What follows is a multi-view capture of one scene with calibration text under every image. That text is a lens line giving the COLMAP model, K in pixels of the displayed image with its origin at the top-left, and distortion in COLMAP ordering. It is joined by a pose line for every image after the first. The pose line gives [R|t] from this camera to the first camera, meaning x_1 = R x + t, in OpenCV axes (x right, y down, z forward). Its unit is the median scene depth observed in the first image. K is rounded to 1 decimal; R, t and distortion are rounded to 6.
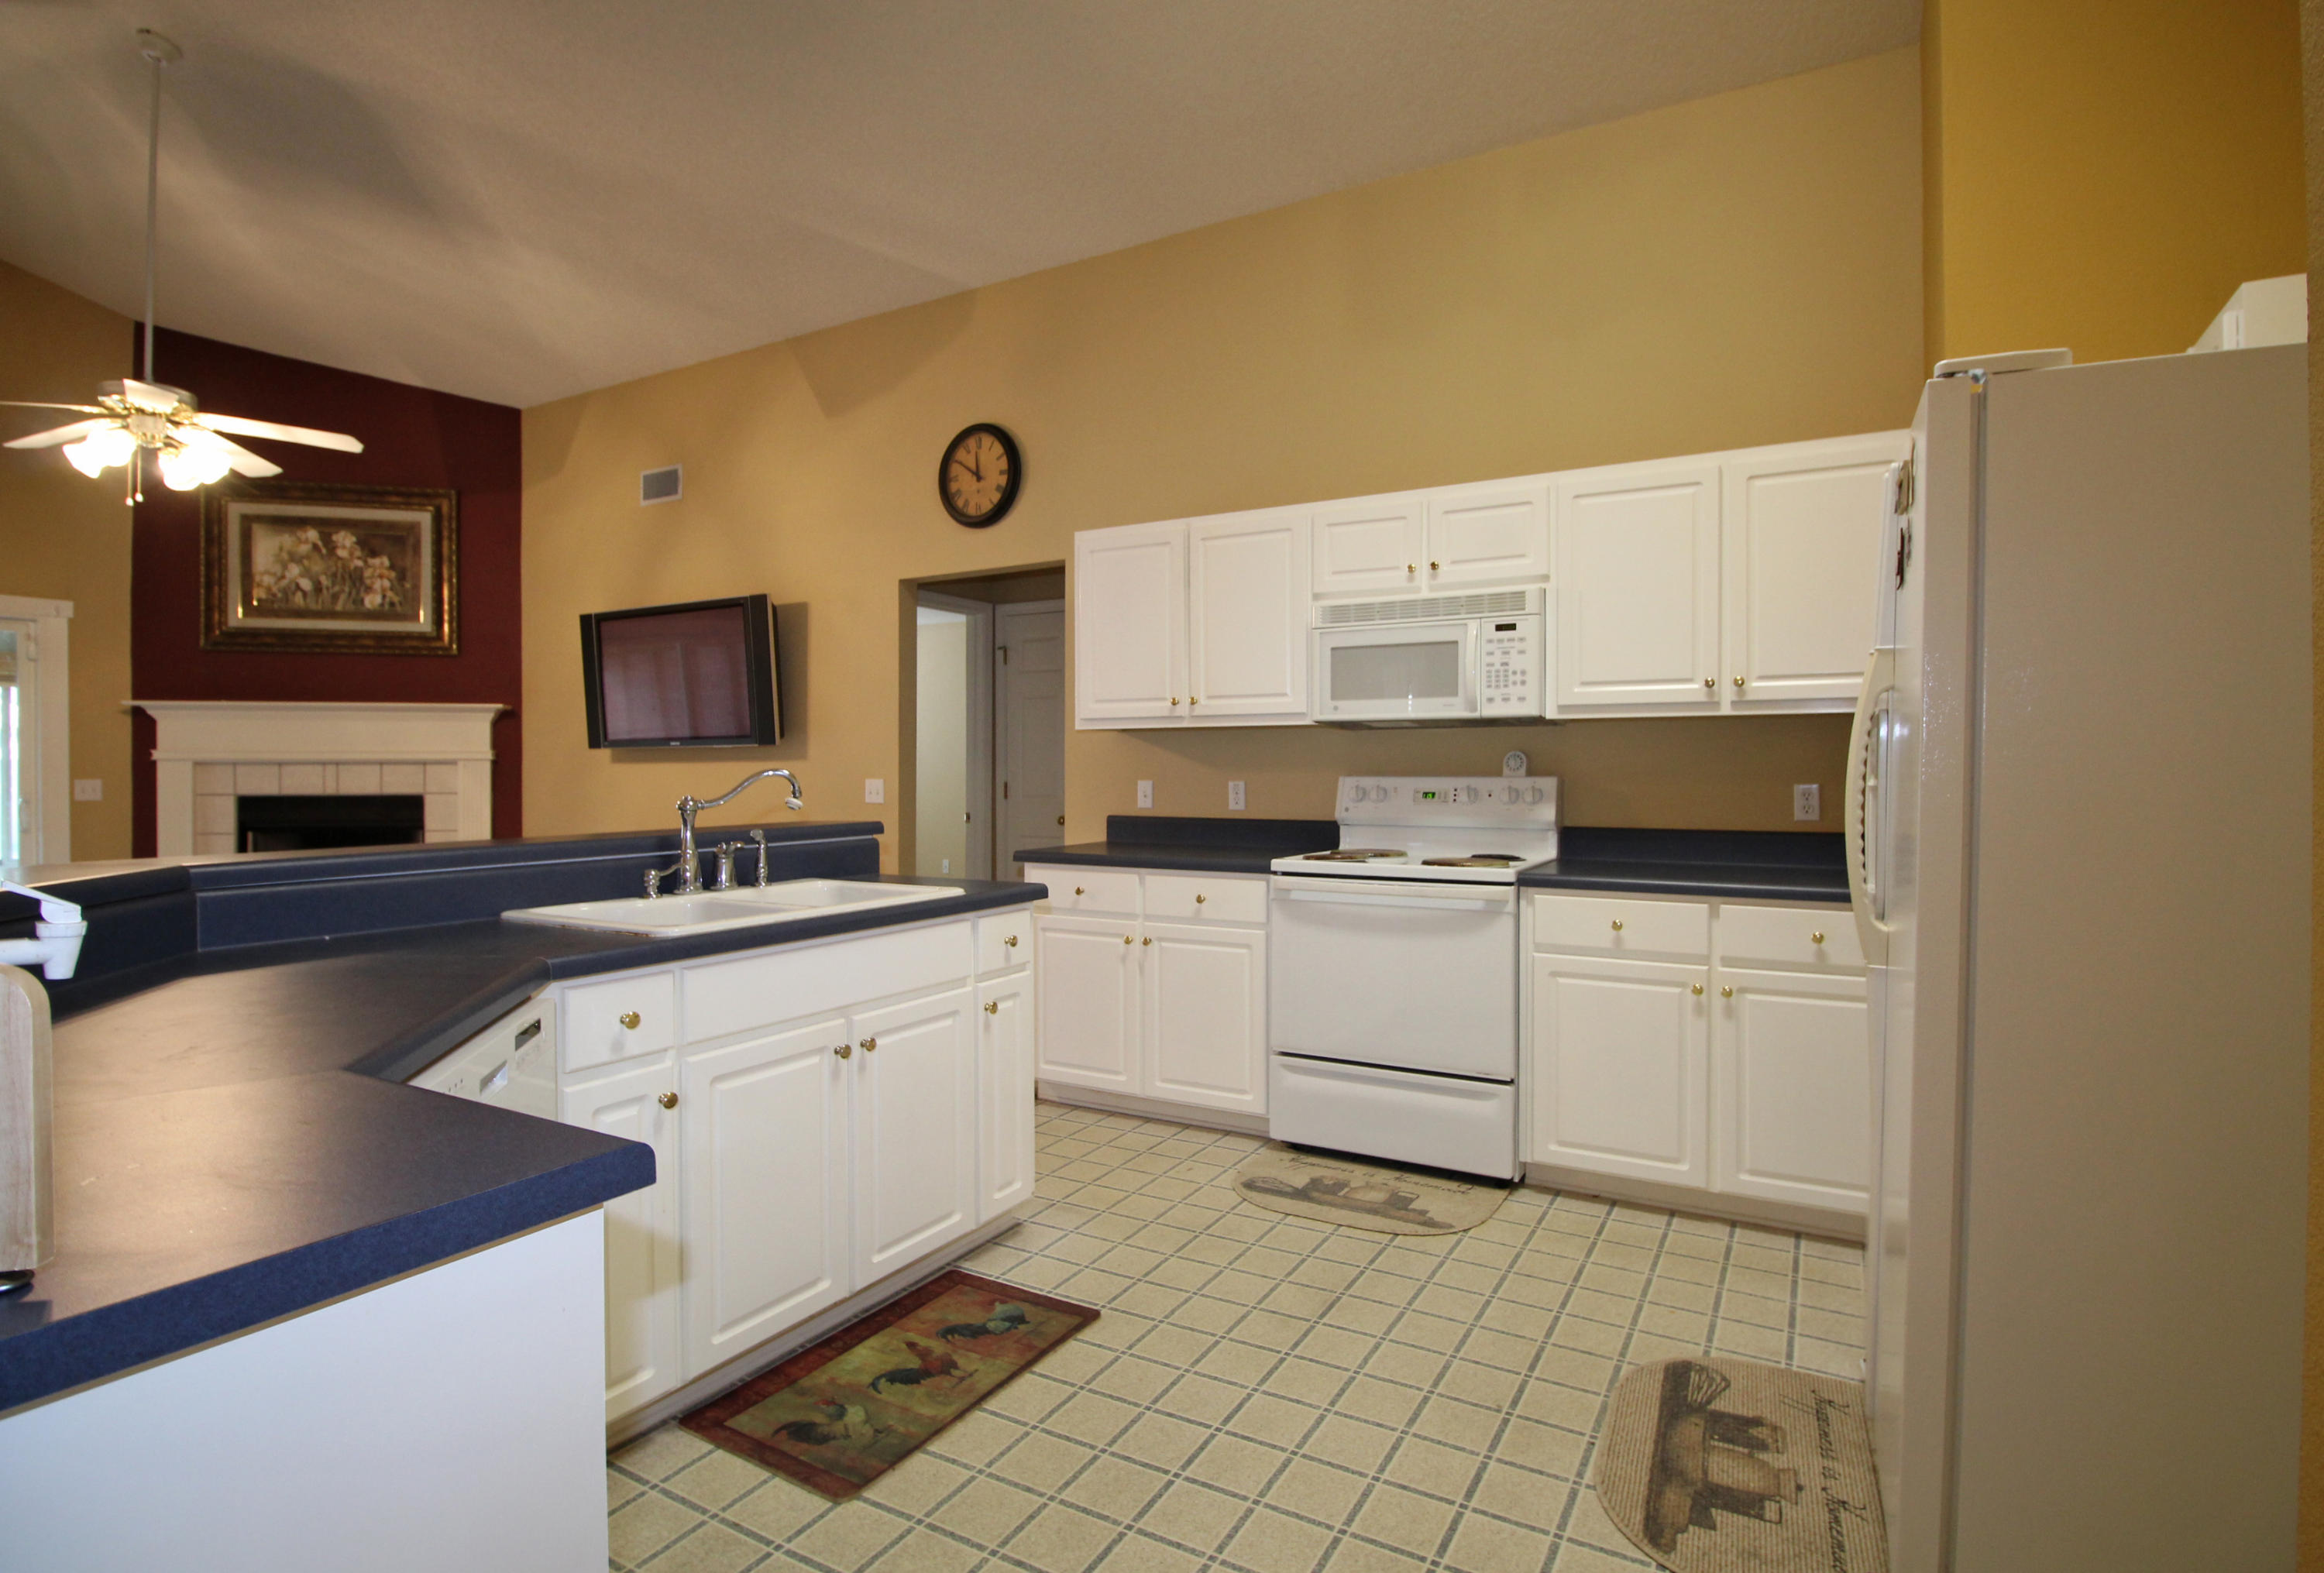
lens RADIAL K [[1140.0, 0, 1200.8], [0, 1140.0, 773.2], [0, 0, 1]] dist [0.001672, -0.014559]
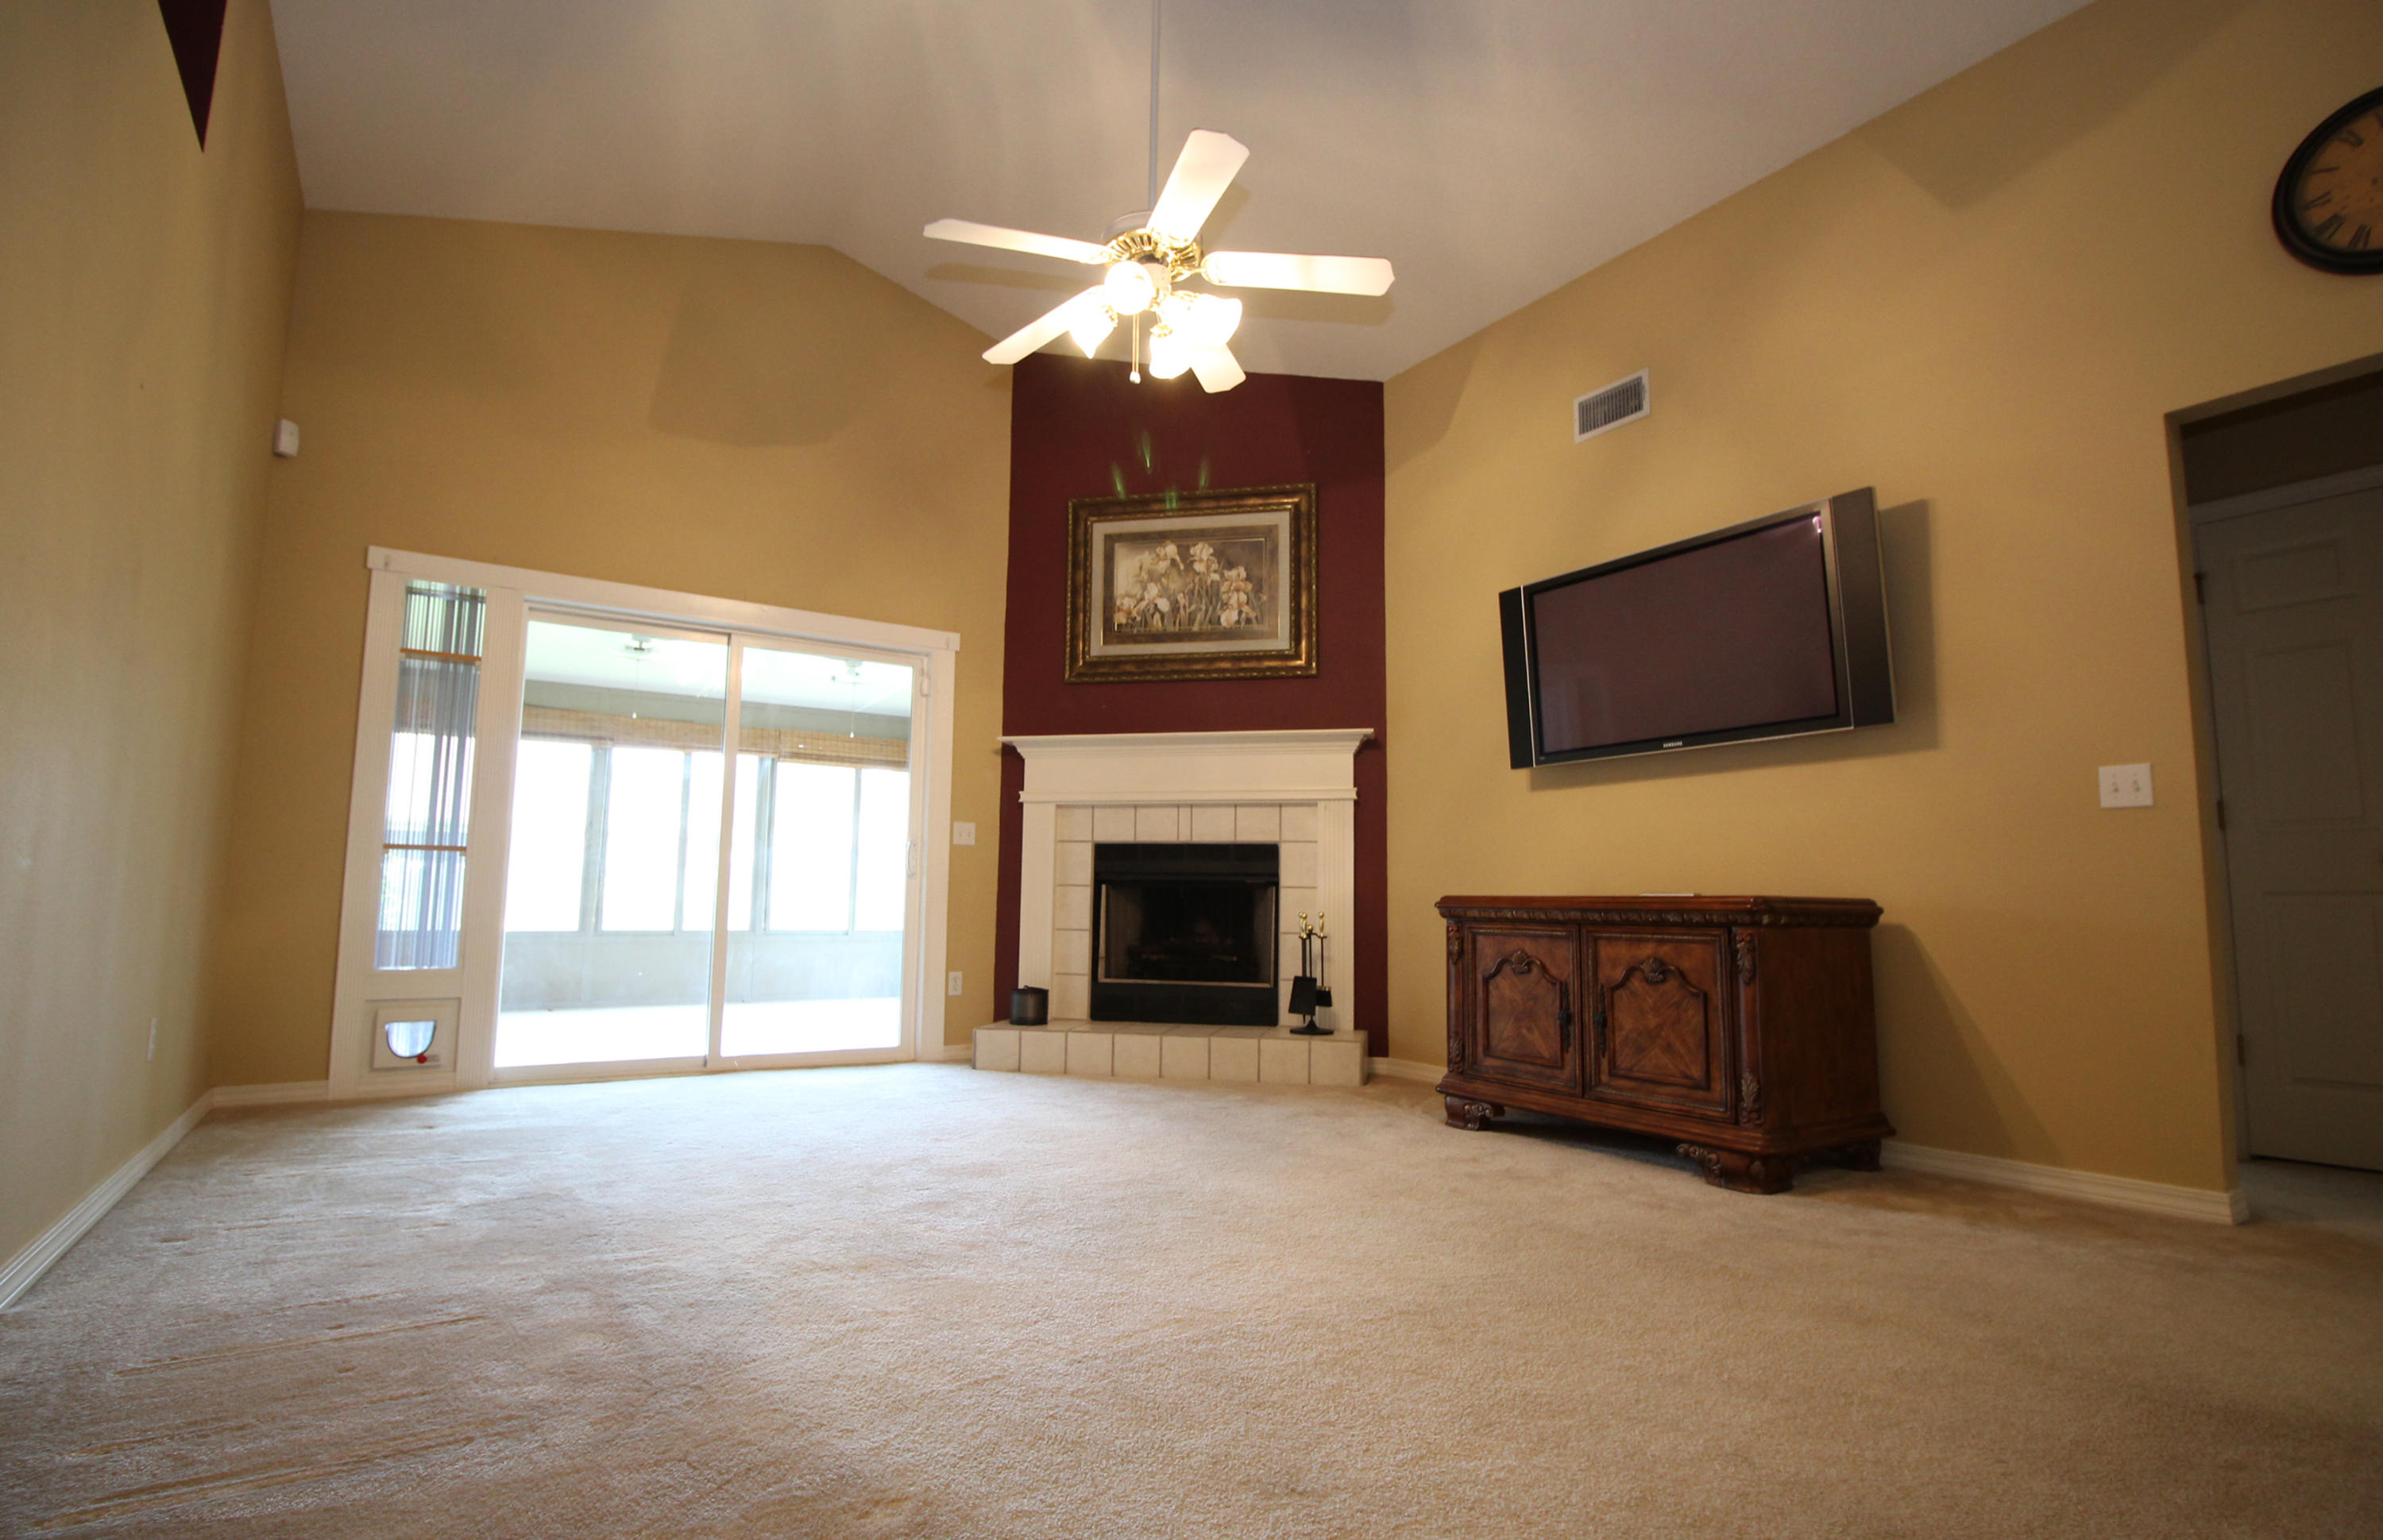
lens RADIAL K [[1139.5, 0, 1181.4], [0, 1139.5, 776.2], [0, 0, 1]] dist [0.000176, -0.014531]
pose [[0.883278, -0.040902, -0.467061, -0.526412], [-0.015617, 0.993068, -0.116499, 0.101160], [0.468589, 0.110195, 0.876517, 0.344589]]
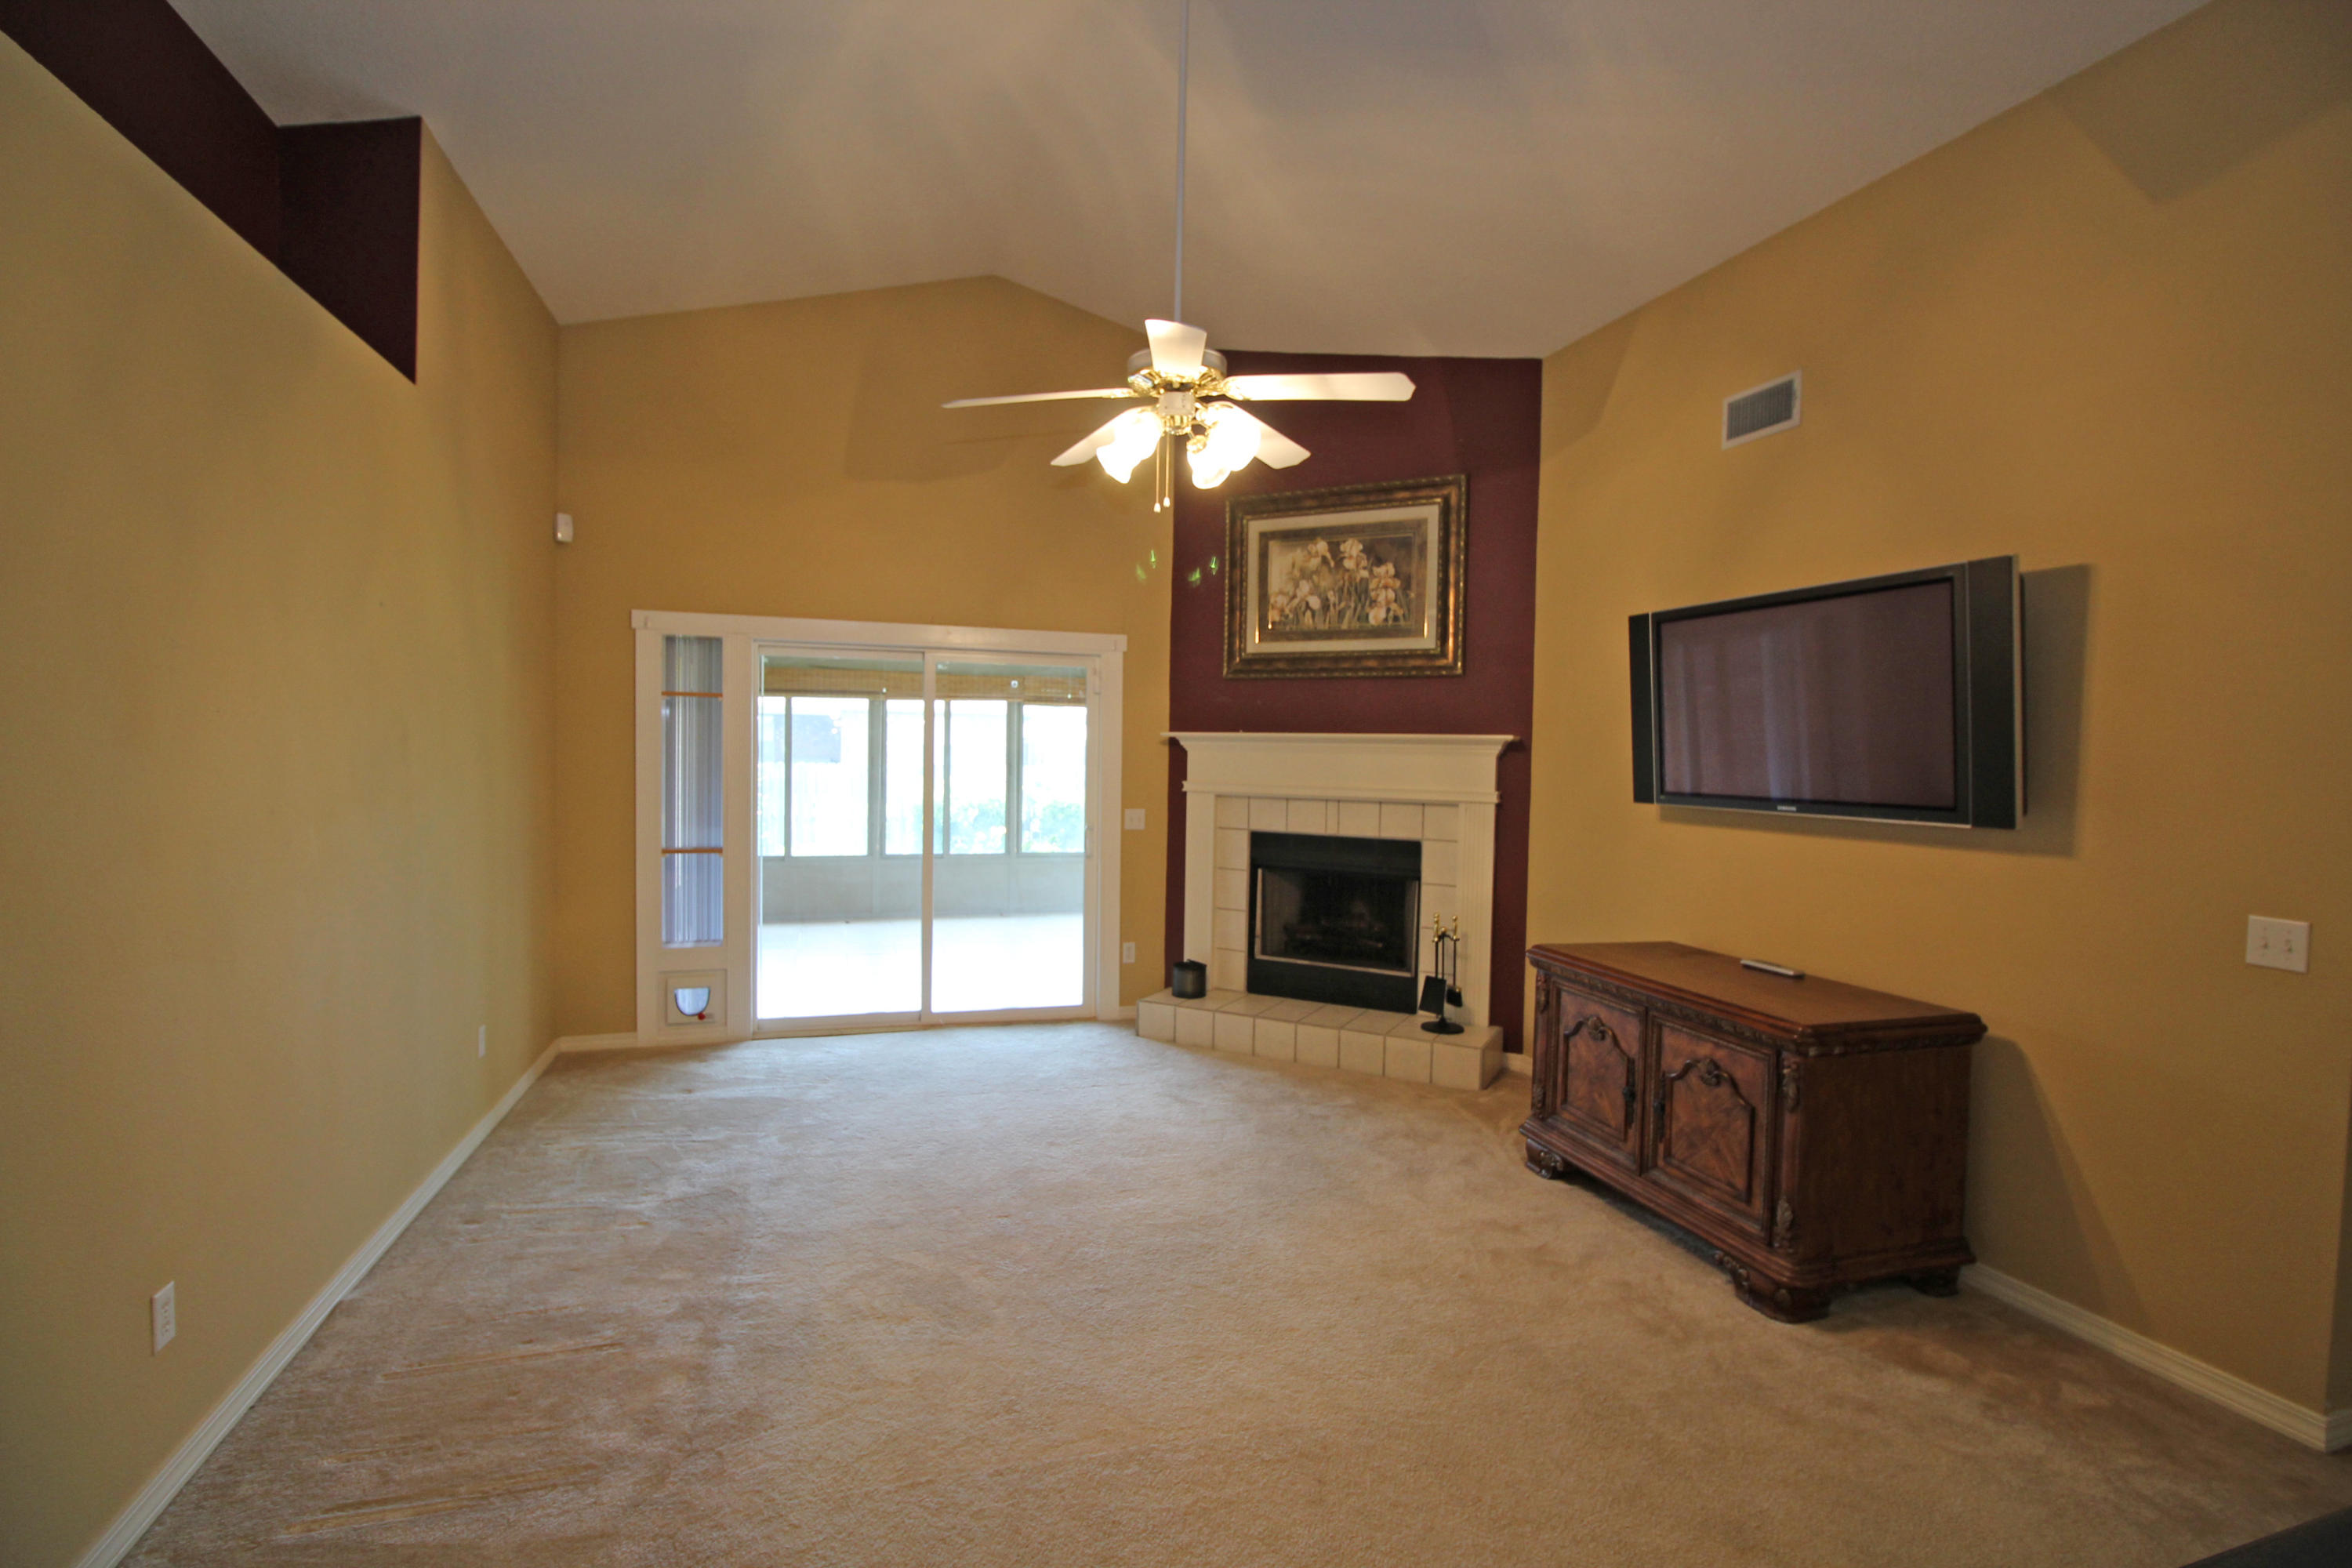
lens RADIAL K [[1092.8, 0, 1173.9], [0, 1092.8, 780.3], [0, 0, 1]] dist [-0.000591, -0.013825]
pose [[0.720071, 0.035709, -0.692980, -0.372344], [-0.022535, 0.999352, 0.028081, -0.066542], [0.693534, -0.004604, 0.720409, 0.418286]]
